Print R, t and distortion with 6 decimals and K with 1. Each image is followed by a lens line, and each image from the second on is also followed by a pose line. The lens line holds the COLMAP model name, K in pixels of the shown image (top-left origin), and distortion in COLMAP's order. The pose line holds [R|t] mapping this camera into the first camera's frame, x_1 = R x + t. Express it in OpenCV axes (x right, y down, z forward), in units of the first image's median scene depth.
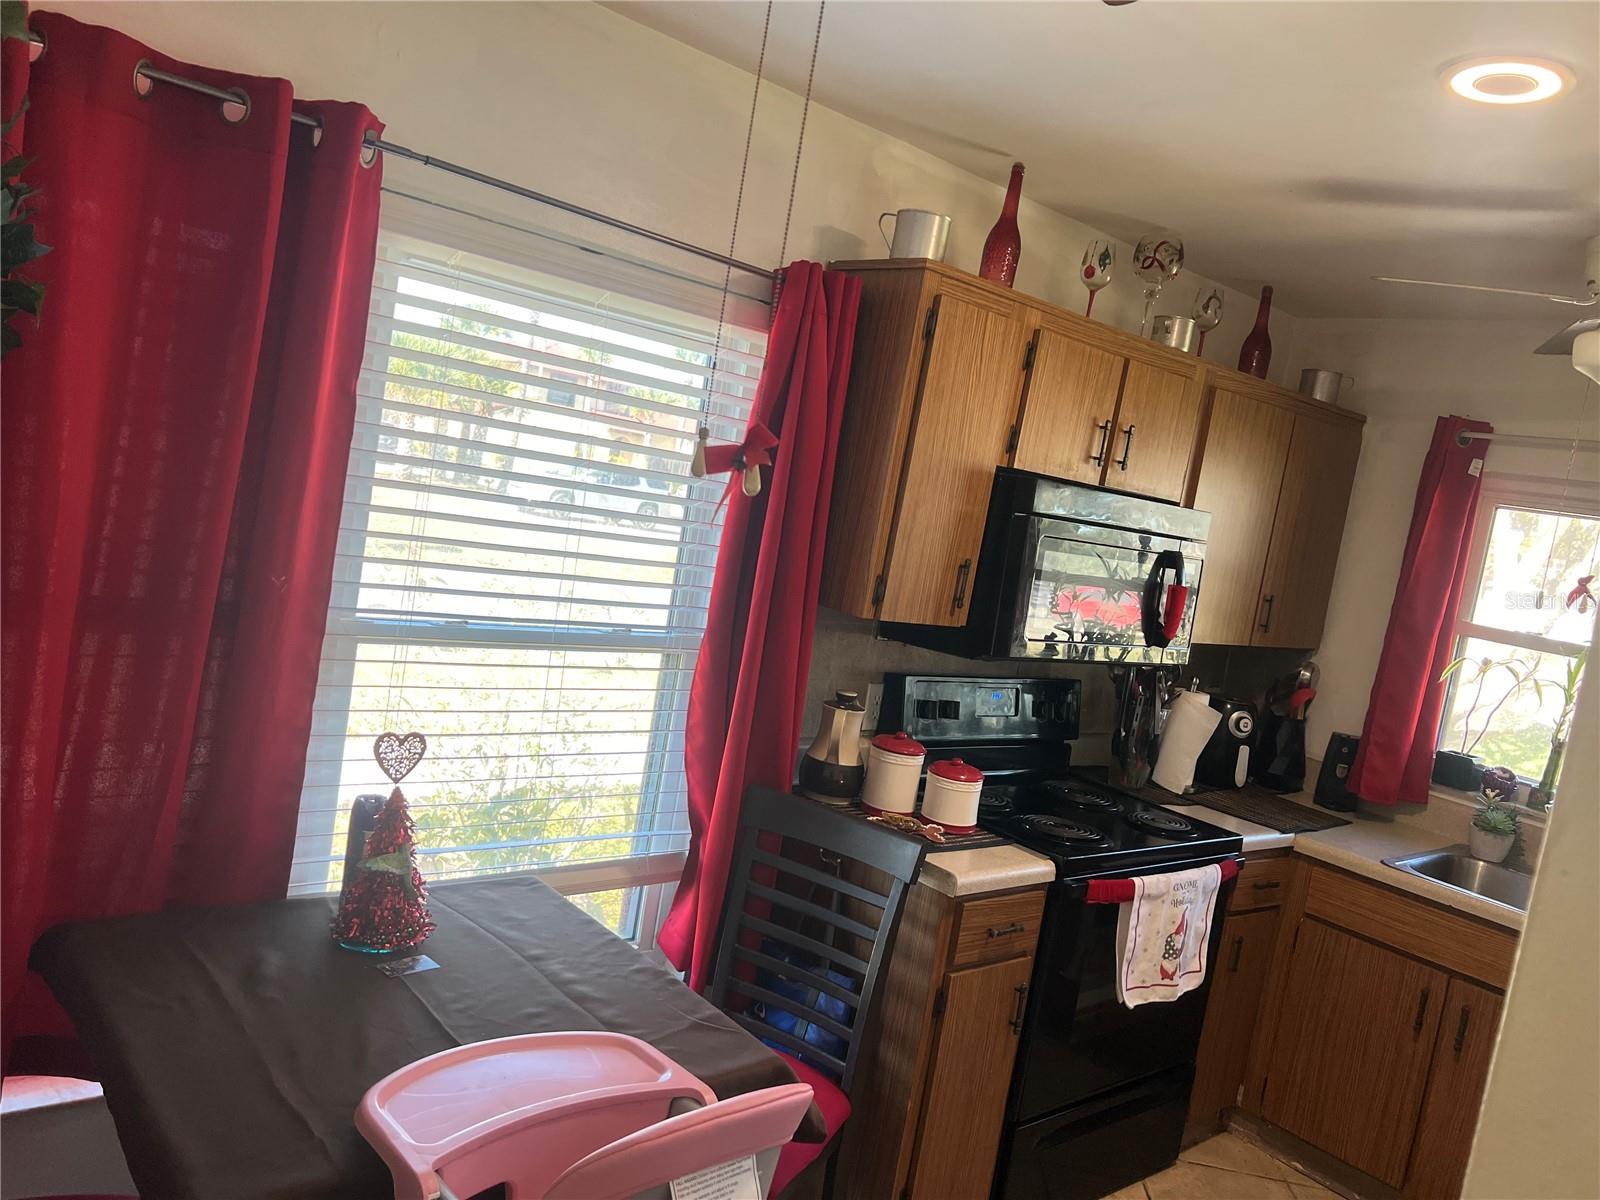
lens RADIAL K [[1208.2, 0, 800.4], [0, 1208.2, 601.0], [0, 0, 1]] dist [0.057696, -0.081054]
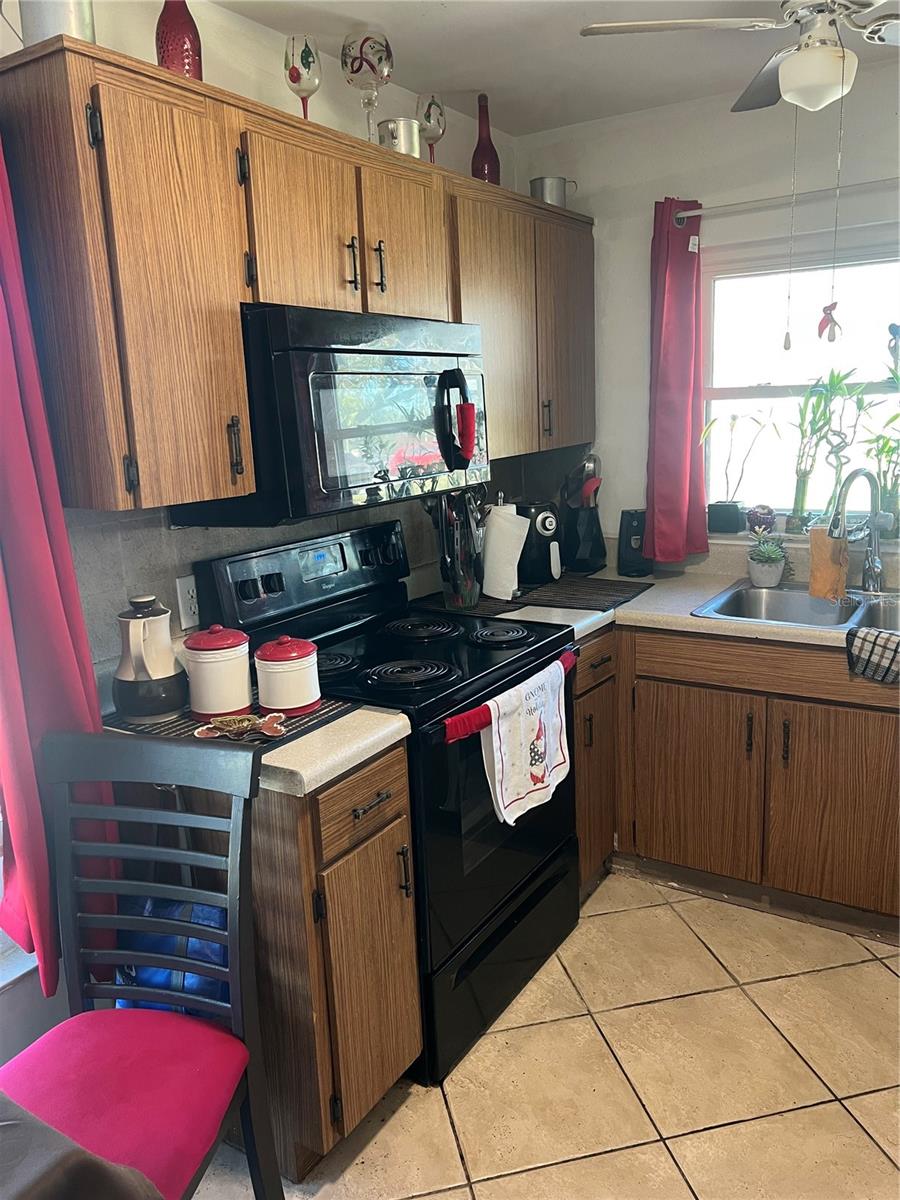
lens RADIAL K [[895.7, 0, 448.6], [0, 895.7, 603.7], [0, 0, 1]] dist [0.052893, -0.066342]
pose [[0.938165, -0.260671, 0.227808, 0.090290], [0.226897, 0.959999, 0.164072, 0.021354], [-0.261464, -0.102238, 0.959783, 0.287091]]
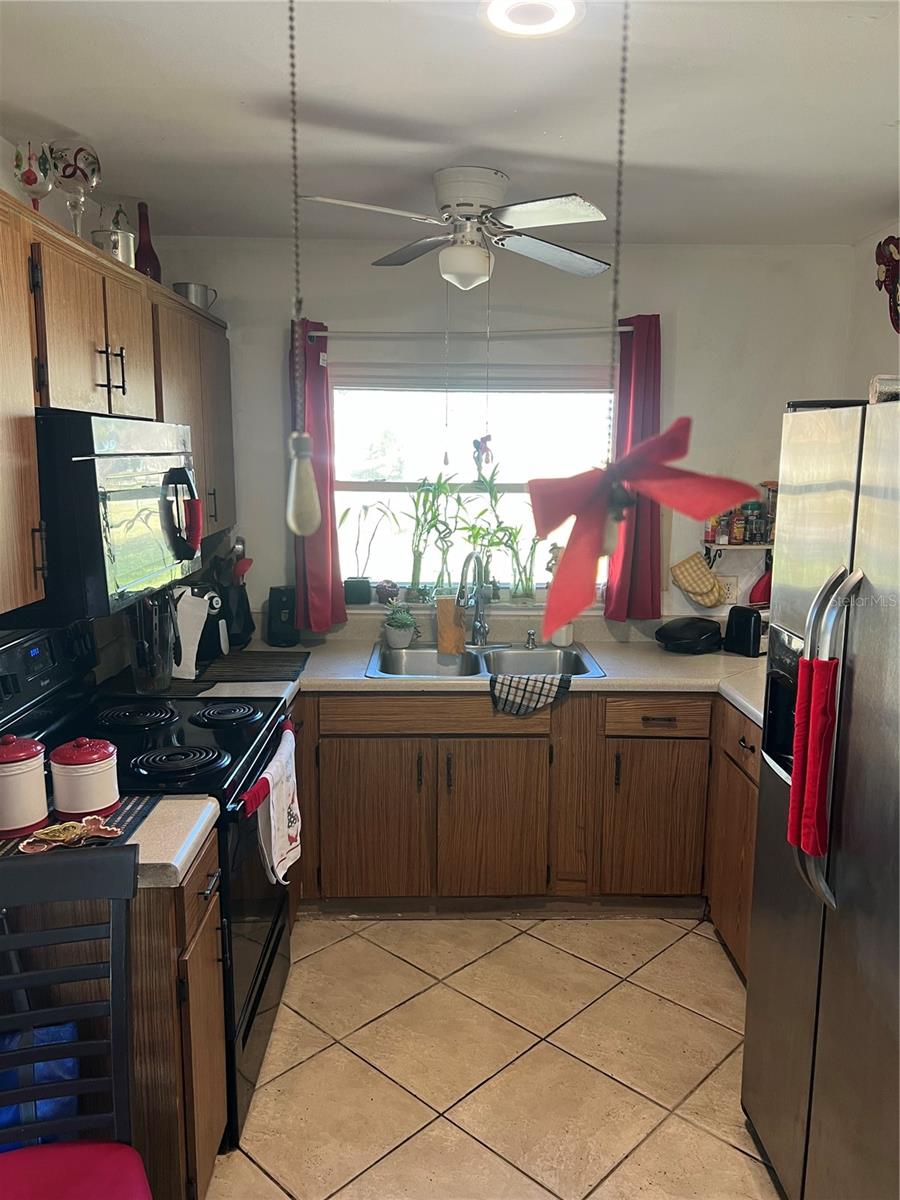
lens RADIAL K [[906.1, 0, 451.9], [0, 906.1, 609.1], [0, 0, 1]] dist [0.057696, -0.081054]
pose [[0.634090, -0.291019, 0.716406, -0.143815], [0.177665, 0.956521, 0.231307, -0.065495], [-0.752572, -0.019389, 0.658224, 0.309793]]
